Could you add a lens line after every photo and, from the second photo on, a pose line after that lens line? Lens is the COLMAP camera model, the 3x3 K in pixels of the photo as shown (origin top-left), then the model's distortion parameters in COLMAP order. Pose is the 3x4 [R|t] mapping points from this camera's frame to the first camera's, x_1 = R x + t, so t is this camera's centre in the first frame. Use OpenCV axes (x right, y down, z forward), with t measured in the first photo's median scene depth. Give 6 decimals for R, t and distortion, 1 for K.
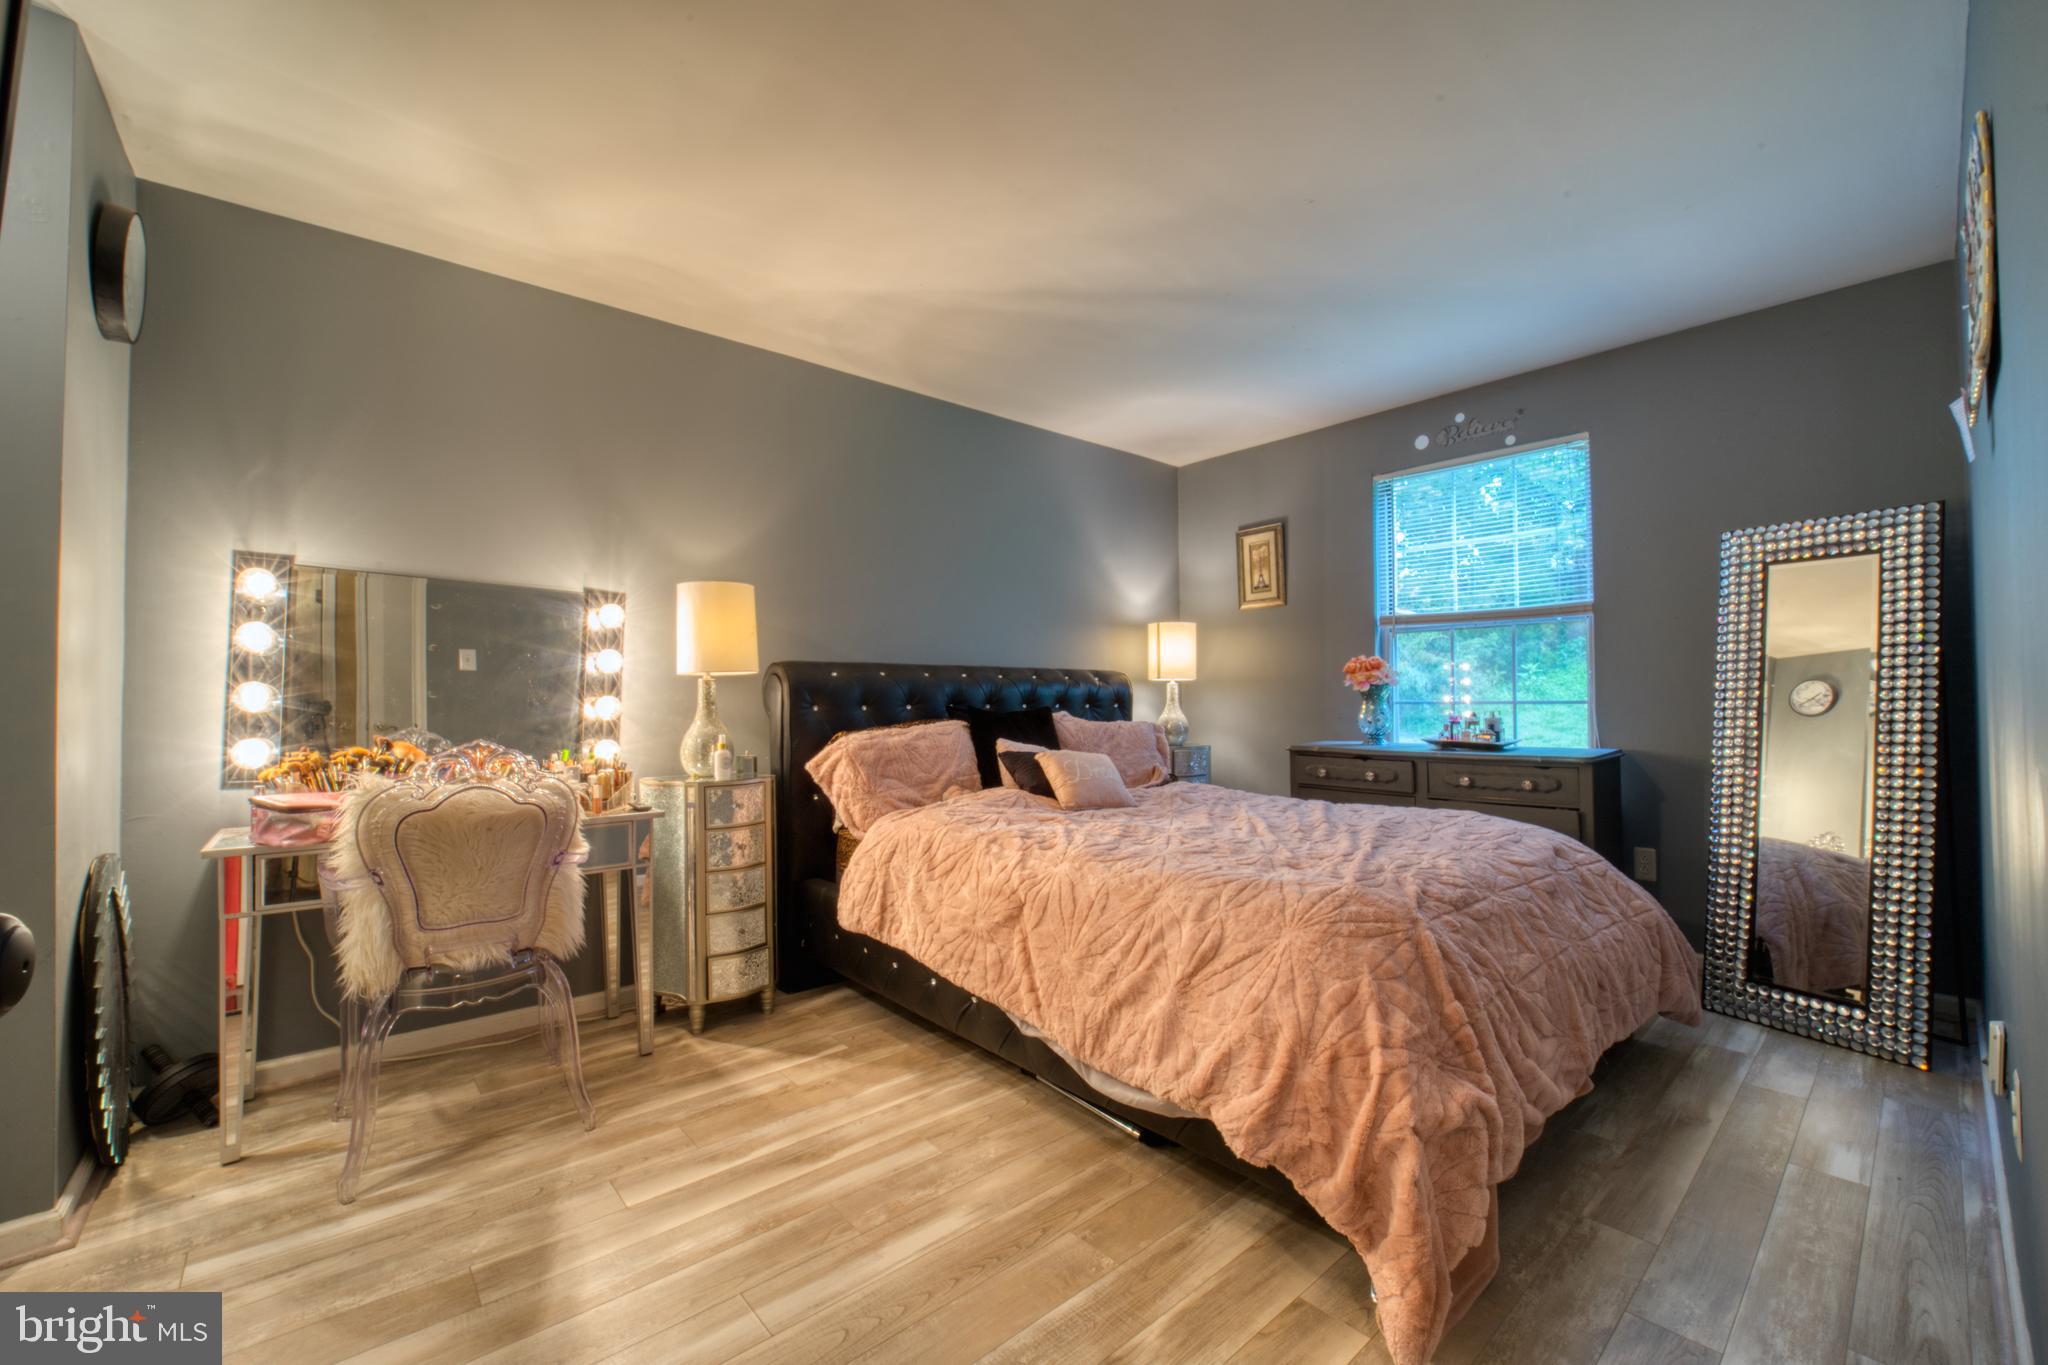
lens RADIAL K [[830.3, 0, 1031.0], [0, 830.3, 680.3], [0, 0, 1]] dist [-0.021302, 0.000196]
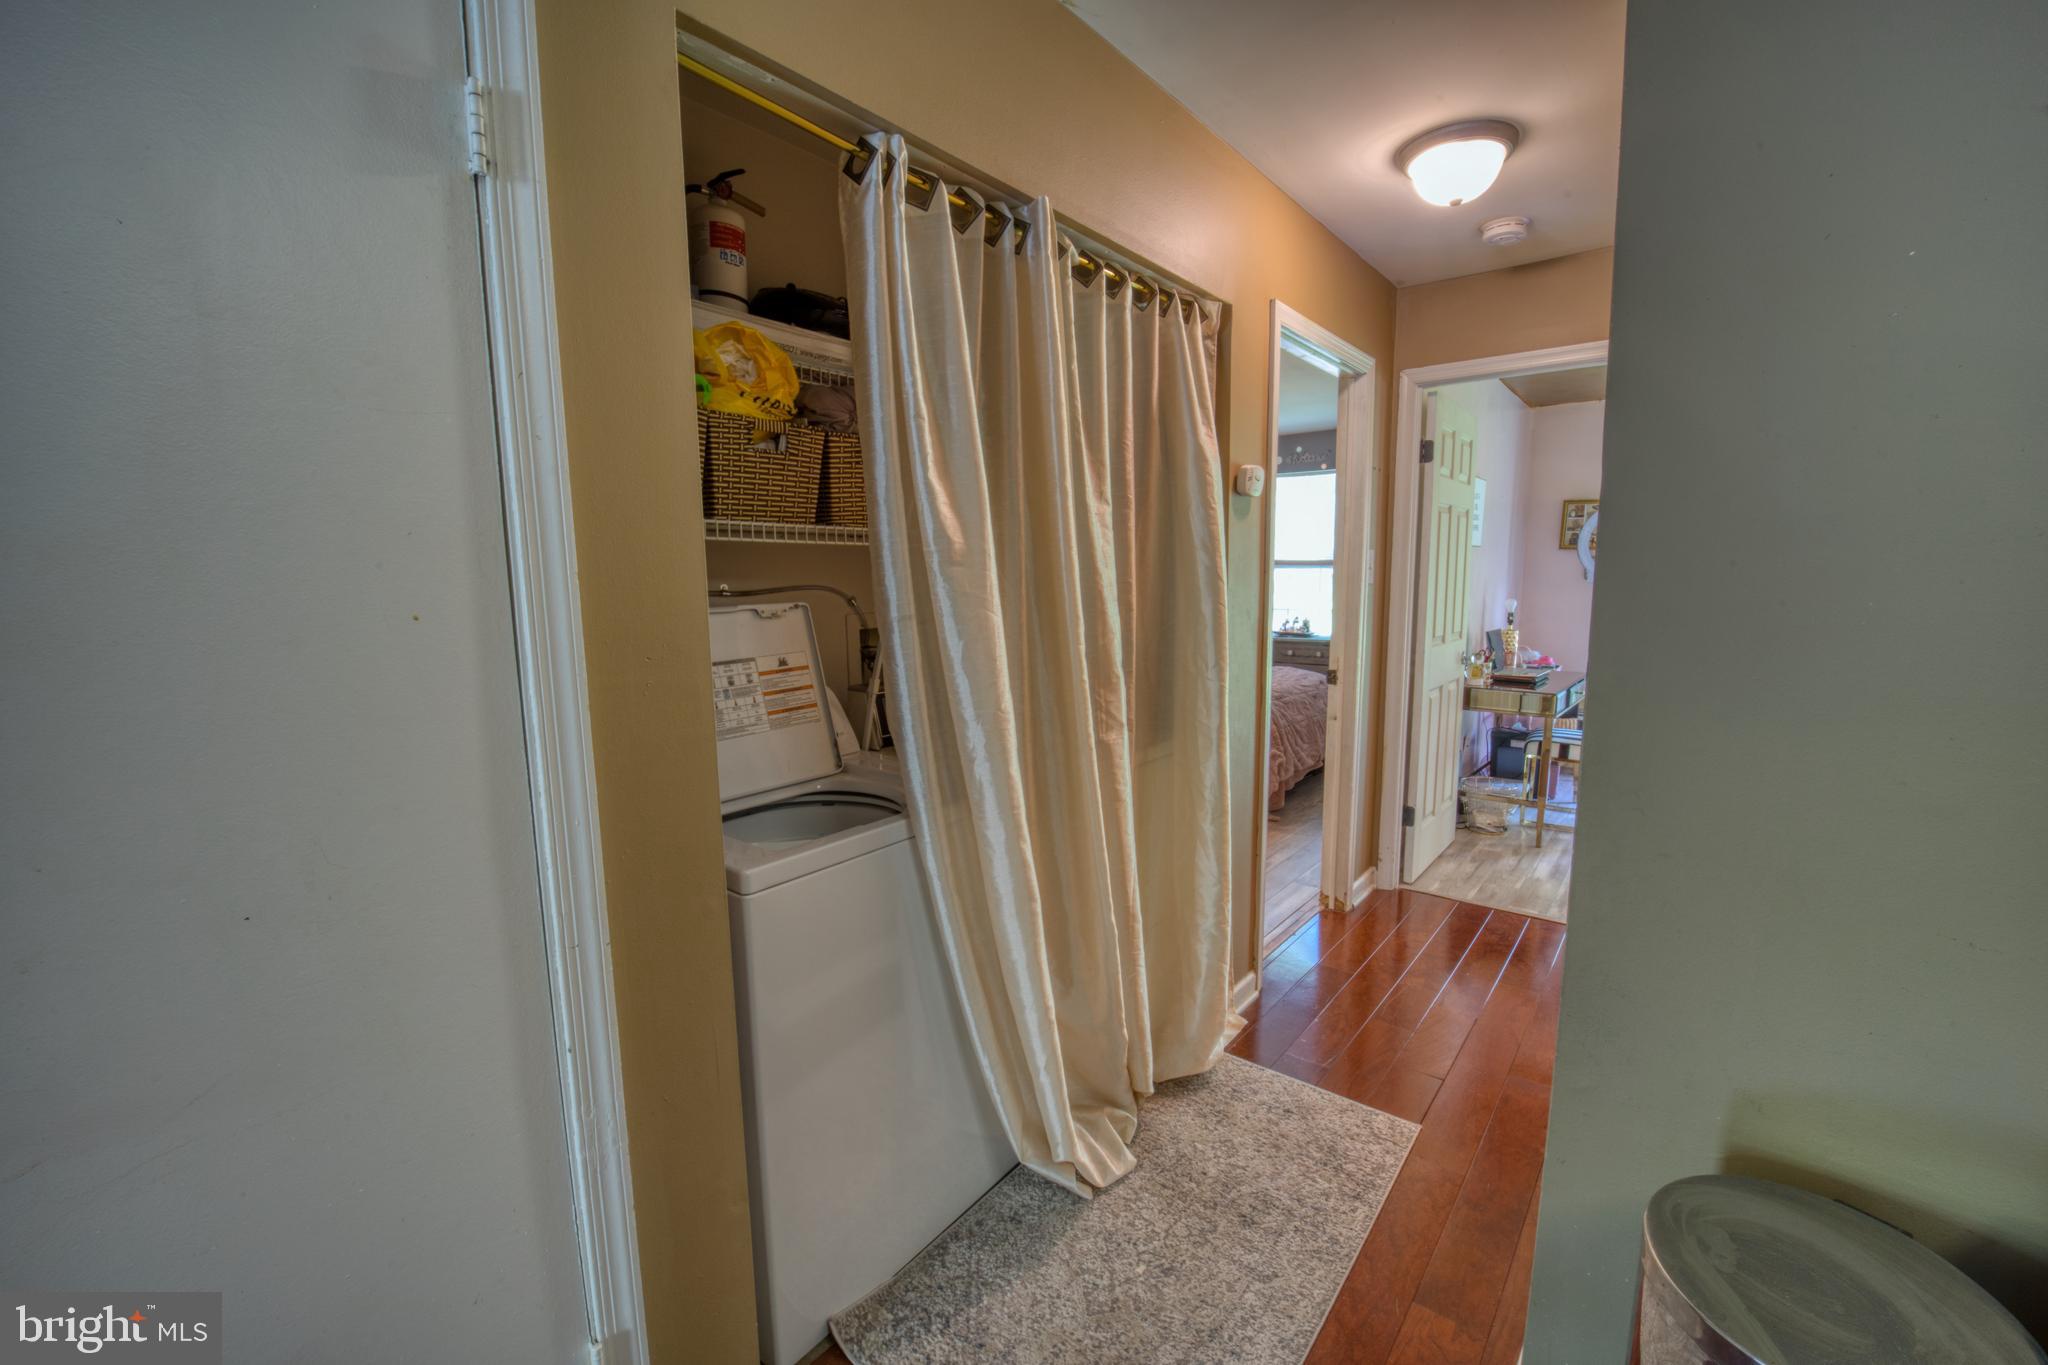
lens RADIAL K [[830.3, 0, 1037.5], [0, 830.3, 677.7], [0, 0, 1]] dist [-0.021302, 0.000196]
pose [[0.986916, -0.017944, 0.160232, -0.638348], [-0.005397, 0.989555, 0.144057, -0.166178], [-0.161143, -0.143037, 0.976511, -1.396158]]
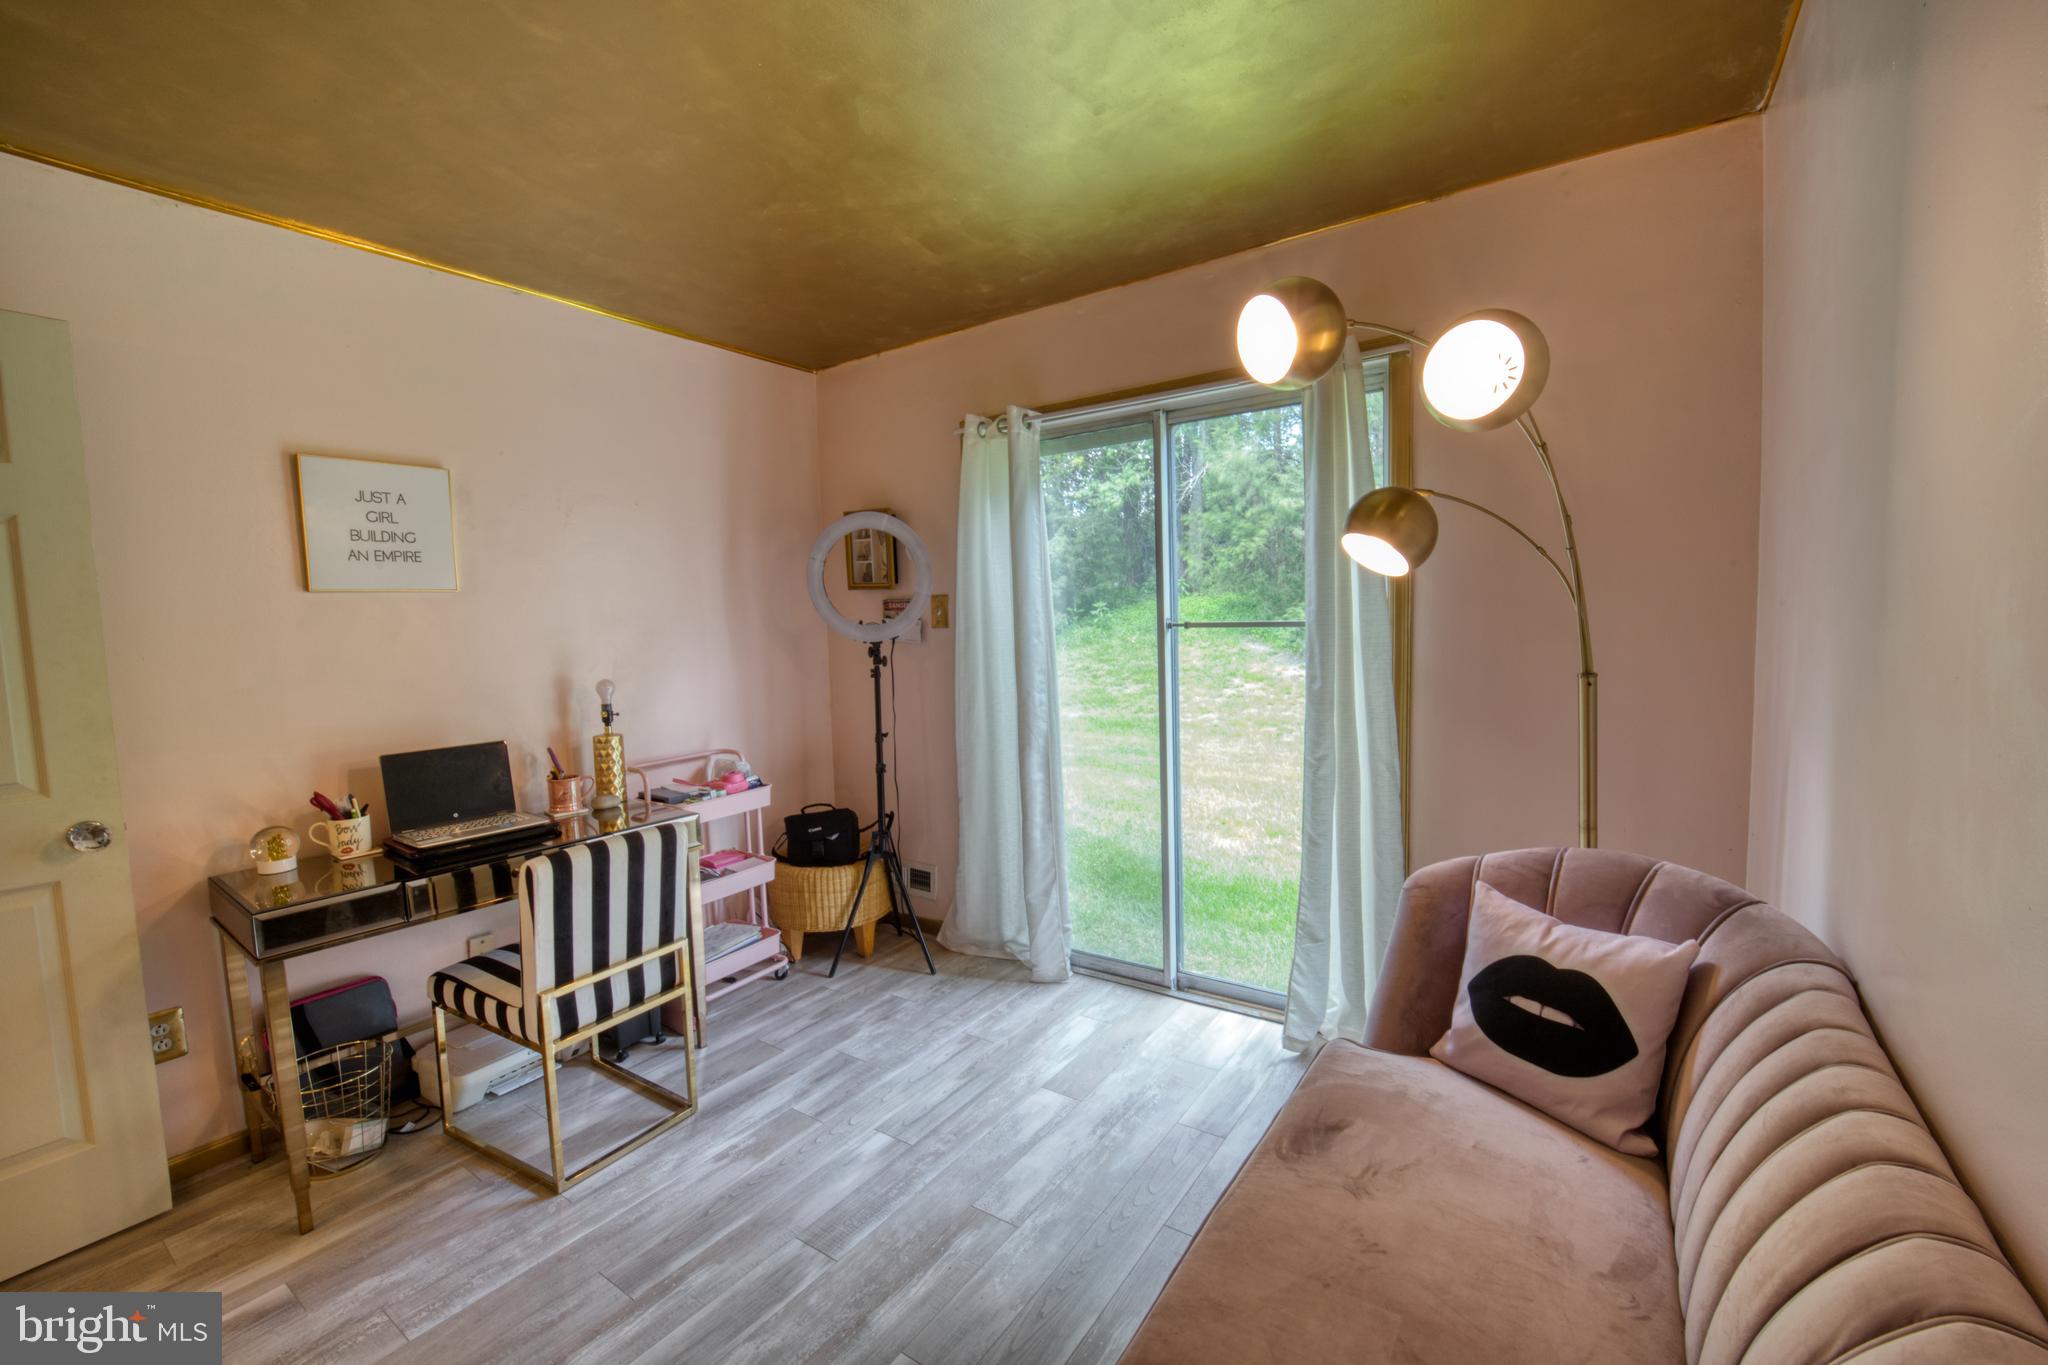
lens RADIAL K [[830.3, 0, 1030.9], [0, 830.3, 677.0], [0, 0, 1]] dist [-0.021302, 0.000196]
pose [[0.971022, -0.040017, 0.235614, 1.561410], [0.019903, 0.995998, 0.087136, -0.165943], [-0.238158, -0.079922, 0.967932, -0.707372]]
